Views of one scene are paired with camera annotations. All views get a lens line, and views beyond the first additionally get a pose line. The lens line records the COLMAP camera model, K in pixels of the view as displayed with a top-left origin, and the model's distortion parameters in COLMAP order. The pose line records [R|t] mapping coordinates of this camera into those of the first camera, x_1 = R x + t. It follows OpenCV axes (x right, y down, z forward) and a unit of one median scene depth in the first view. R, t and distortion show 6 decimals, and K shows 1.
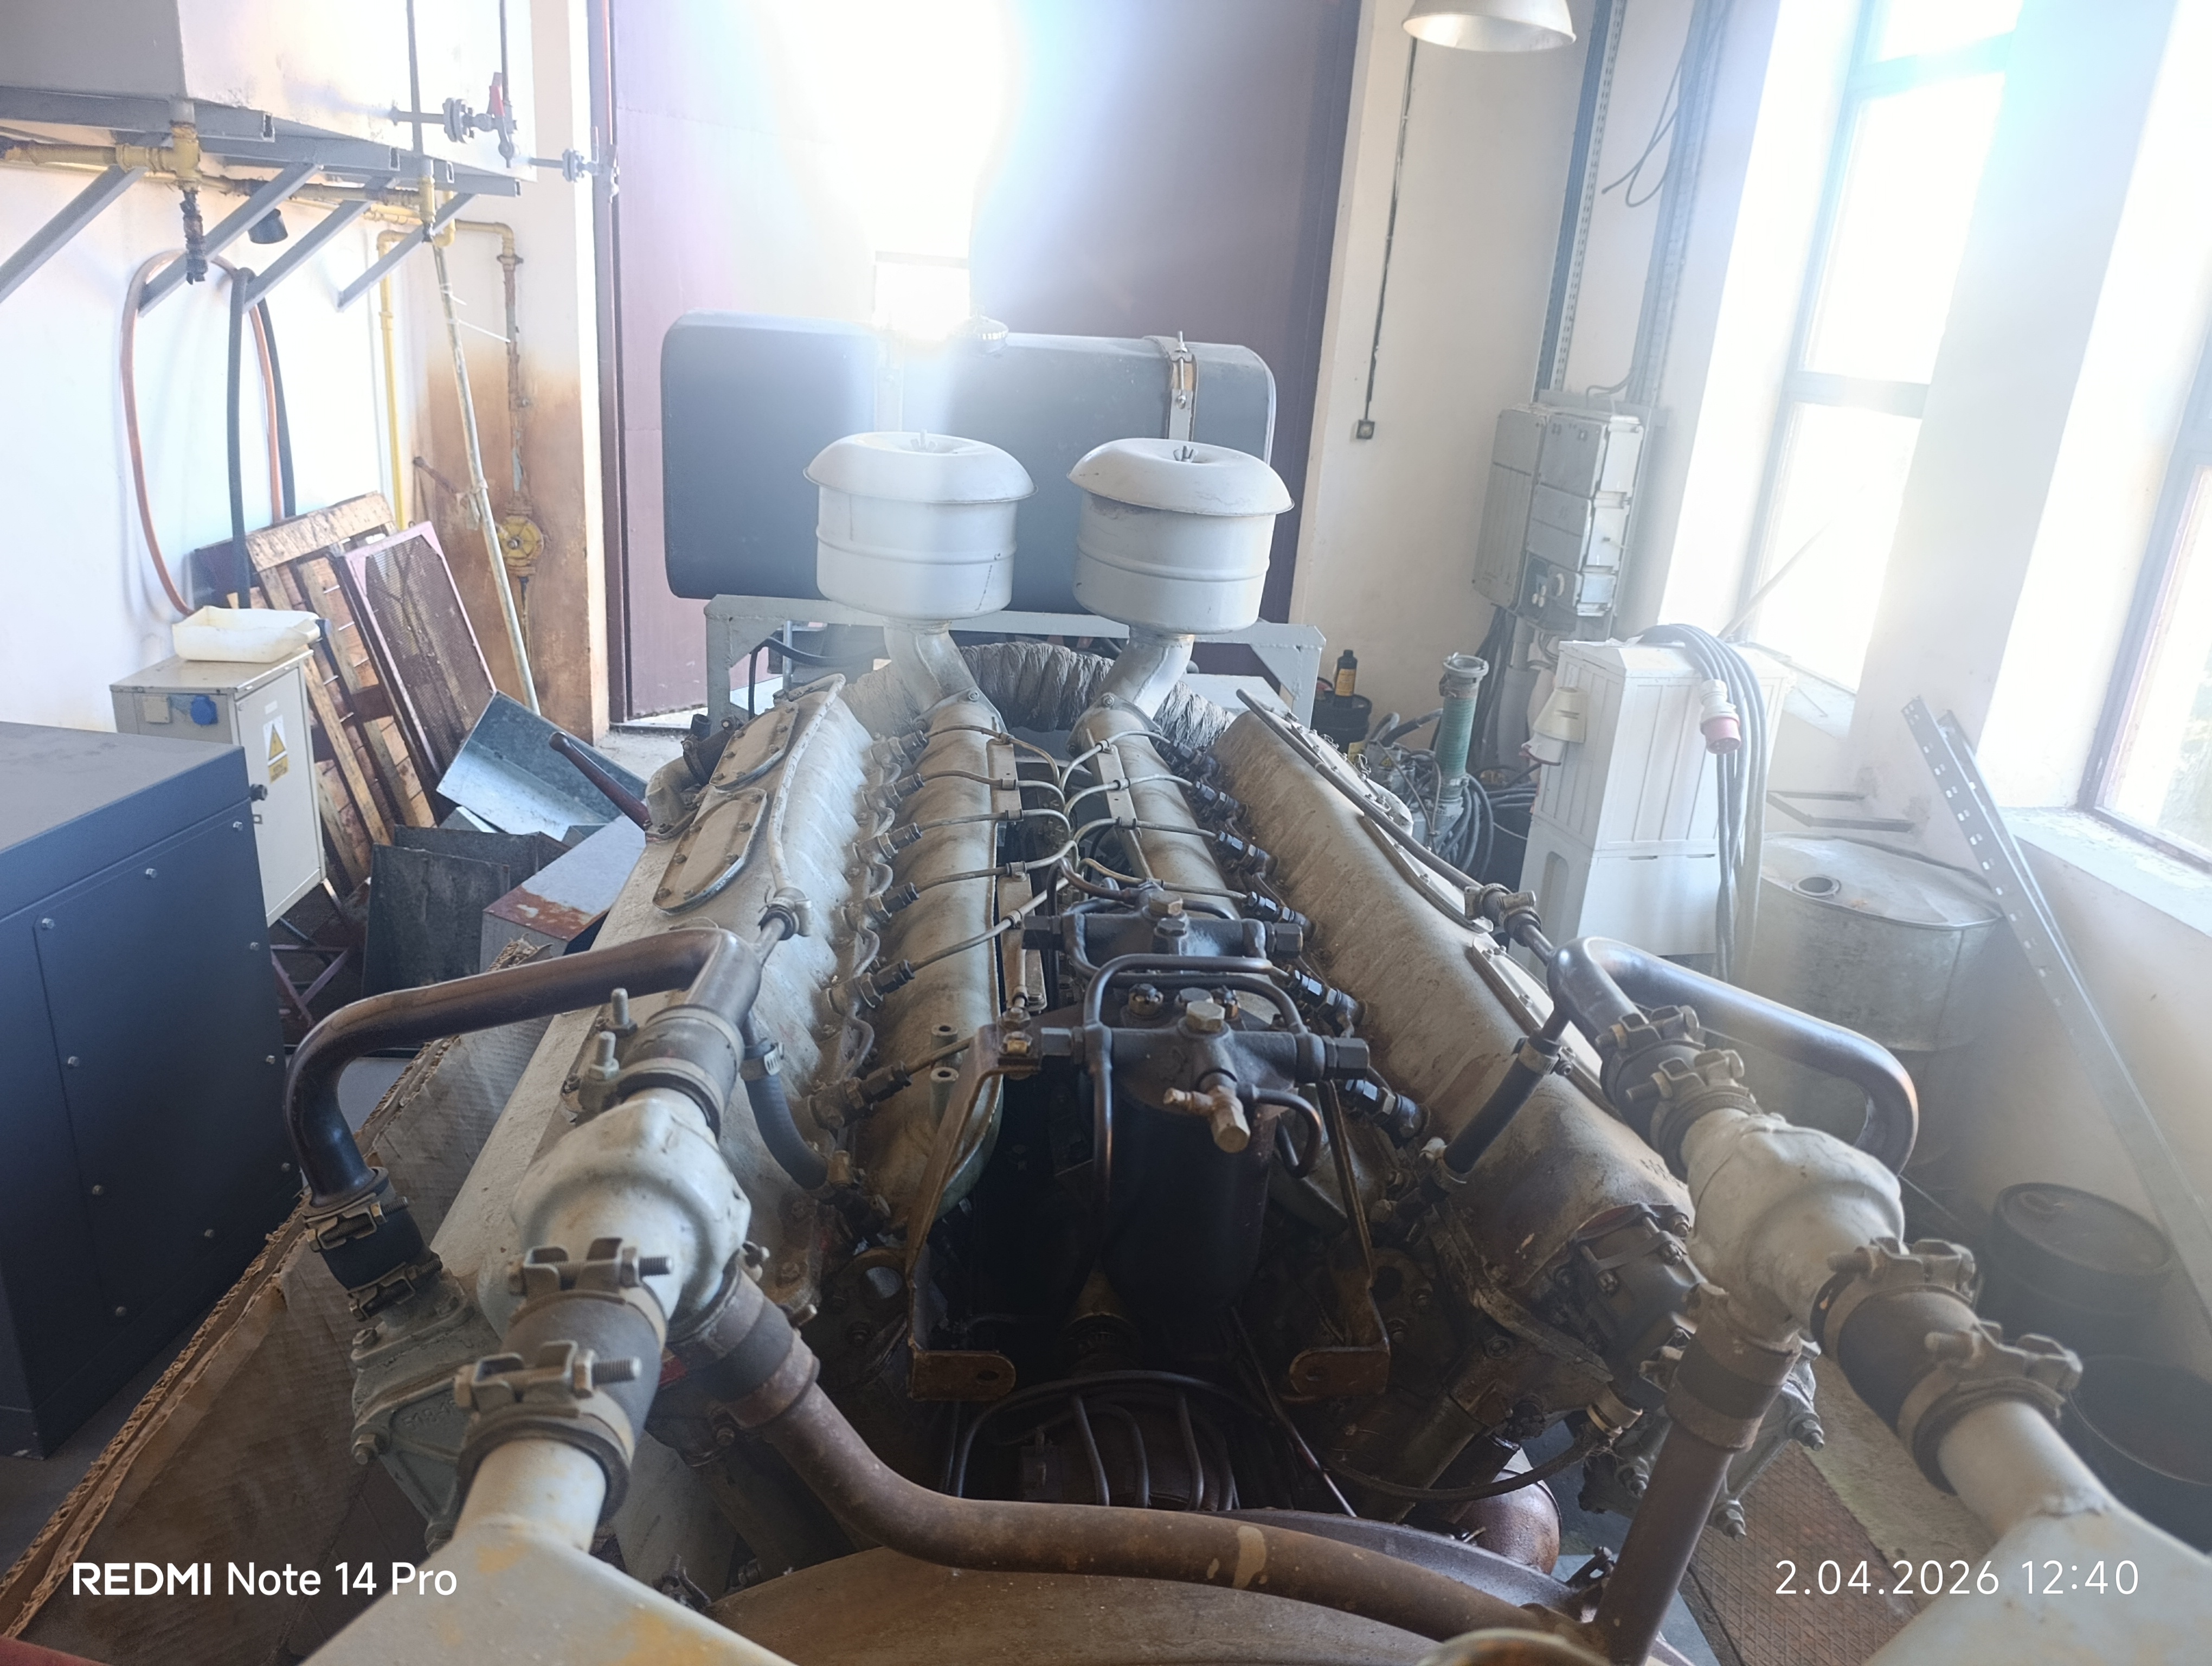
lens RADIAL K [[1537.3, 0, 1106.0], [0, 1537.3, 833.0], [0, 0, 1]] dist [-0.000063, -0.004217]
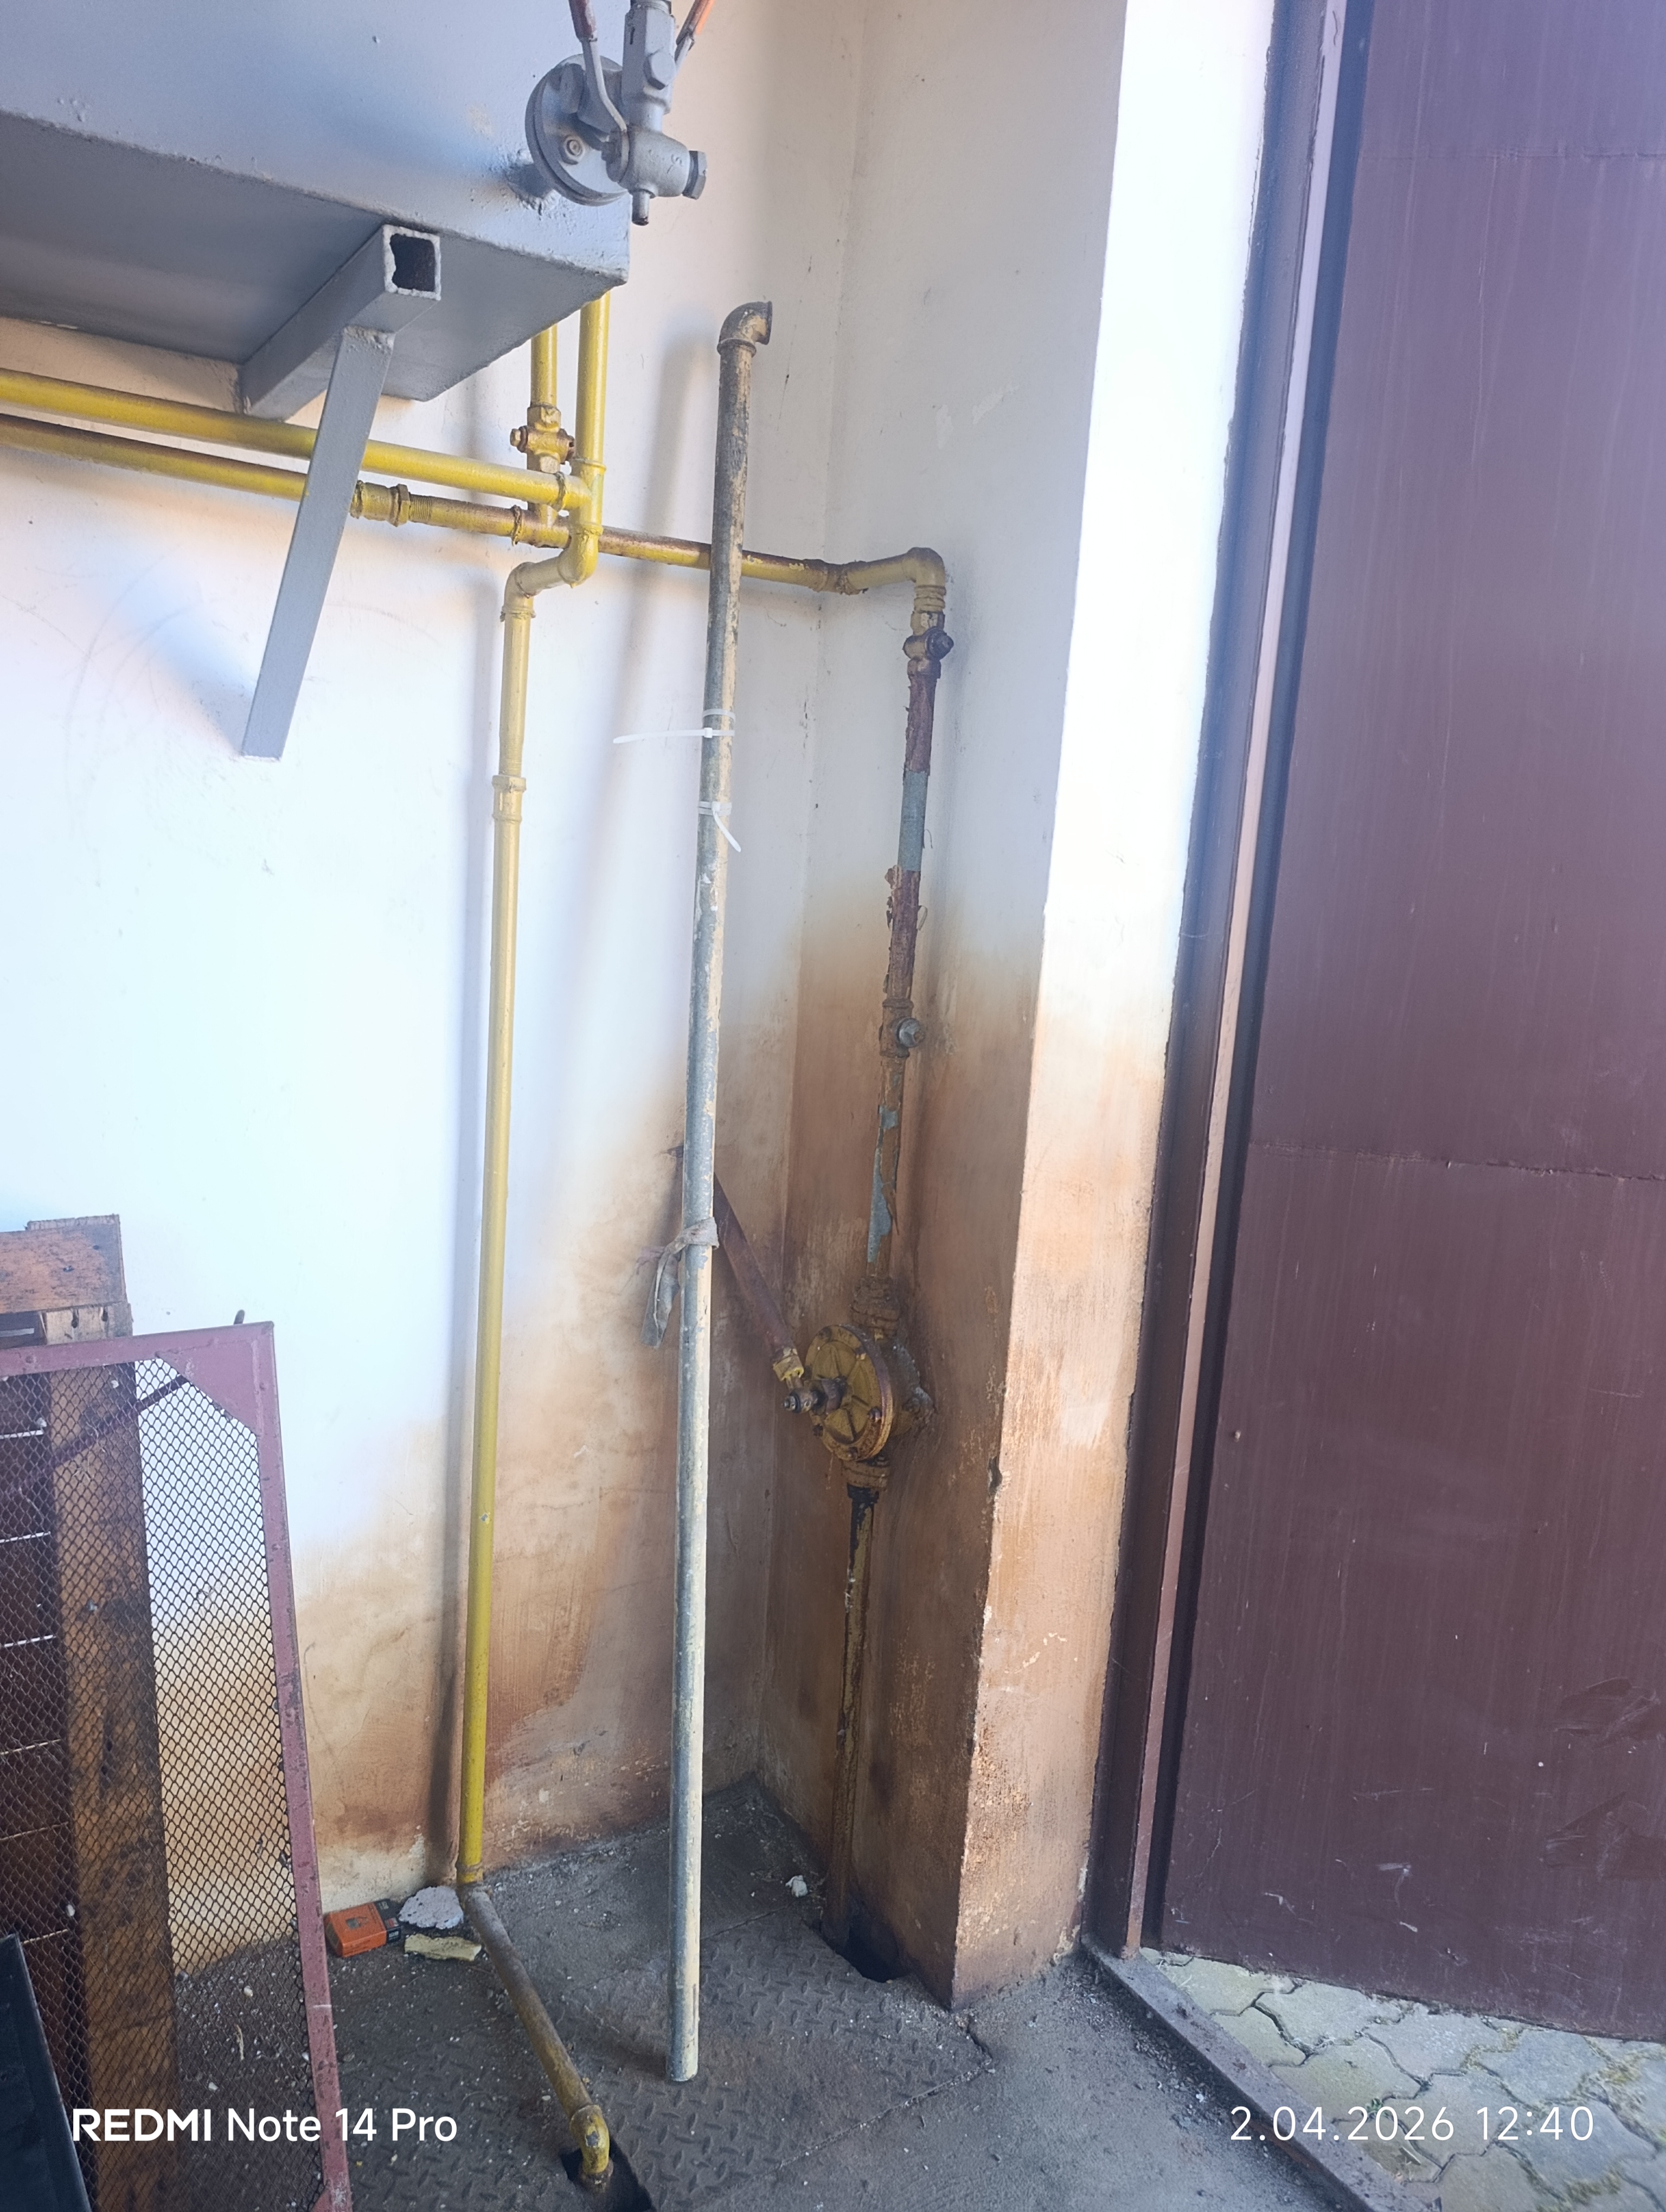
lens RADIAL K [[1537.3, 0, 833.0], [0, 1537.3, 1106.0], [0, 0, 1]] dist [-0.000063, -0.004217]
pose [[0.452104, 0.113733, -0.884684, -0.068355], [-0.315671, 0.948049, -0.039440, -0.238773], [0.834238, 0.297100, 0.464519, 0.805527]]
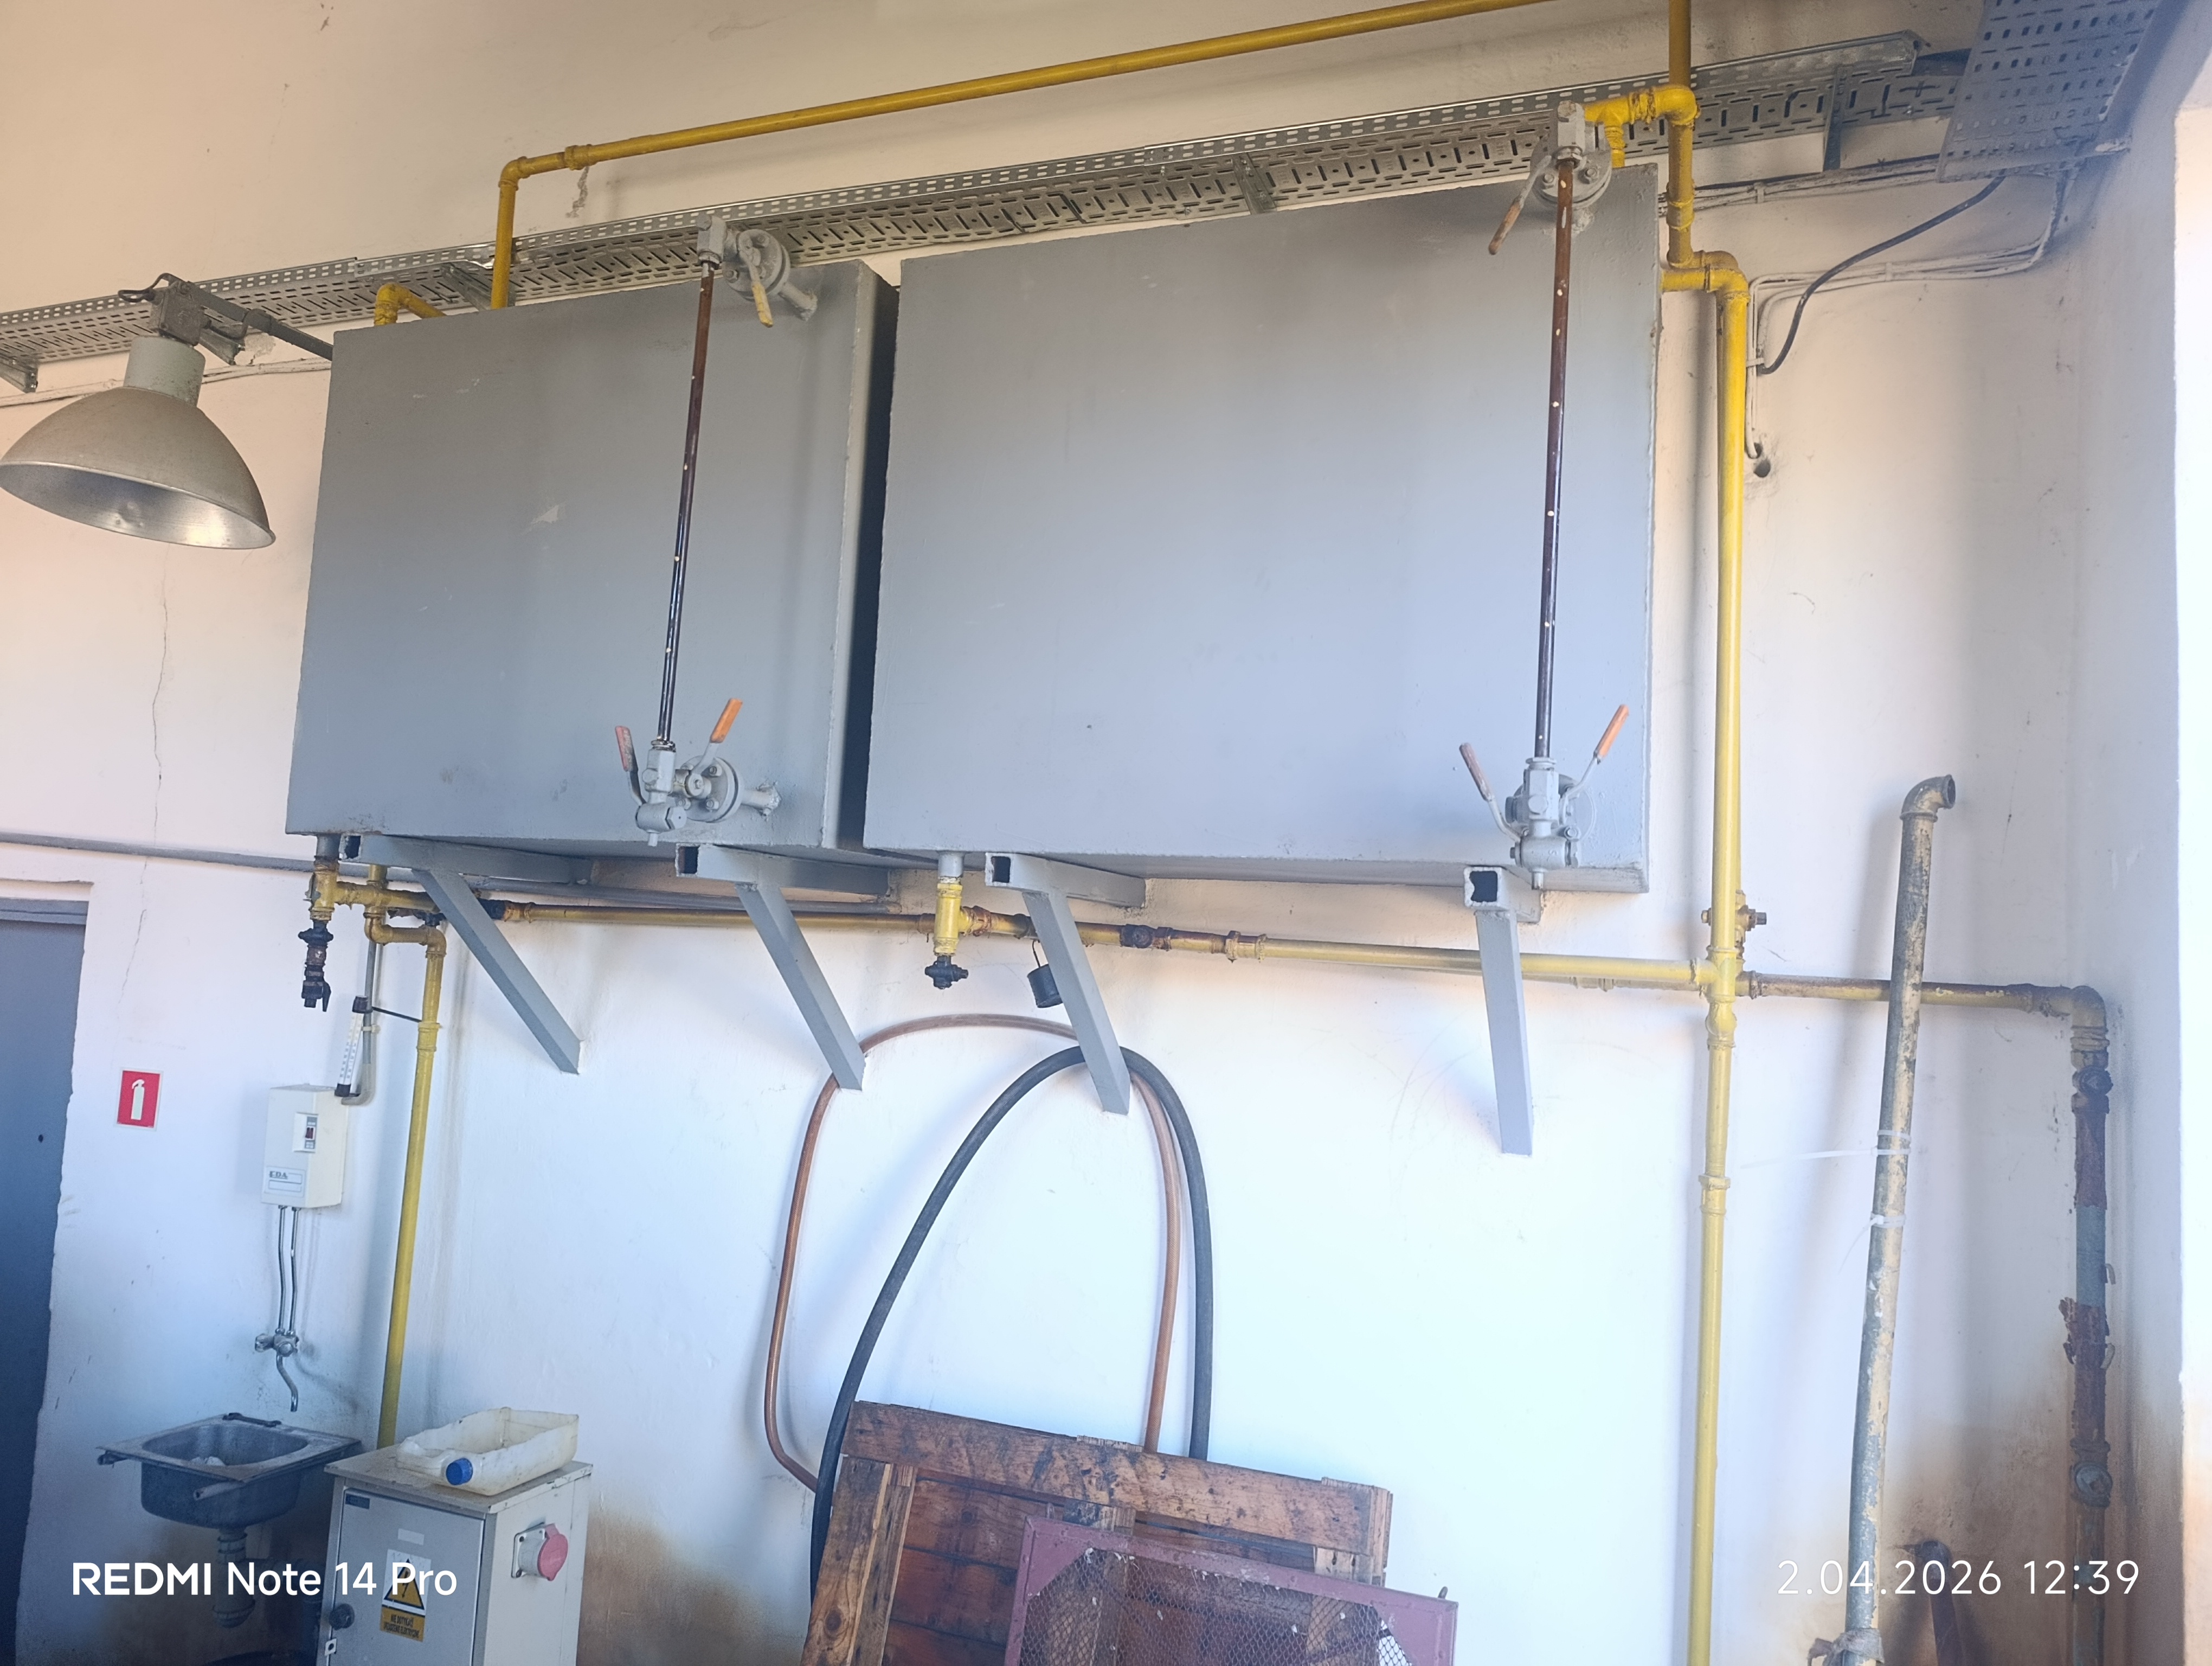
lens RADIAL K [[1470.9, 0, 1106.0], [0, 1470.9, 833.0], [0, 0, 1]] dist [-0.003355, -0.000797]
pose [[-0.420206, -0.182596, -0.888868, 0.028330], [-0.374105, 0.927286, -0.013633, -0.321084], [0.826724, 0.326802, -0.457961, 0.901873]]
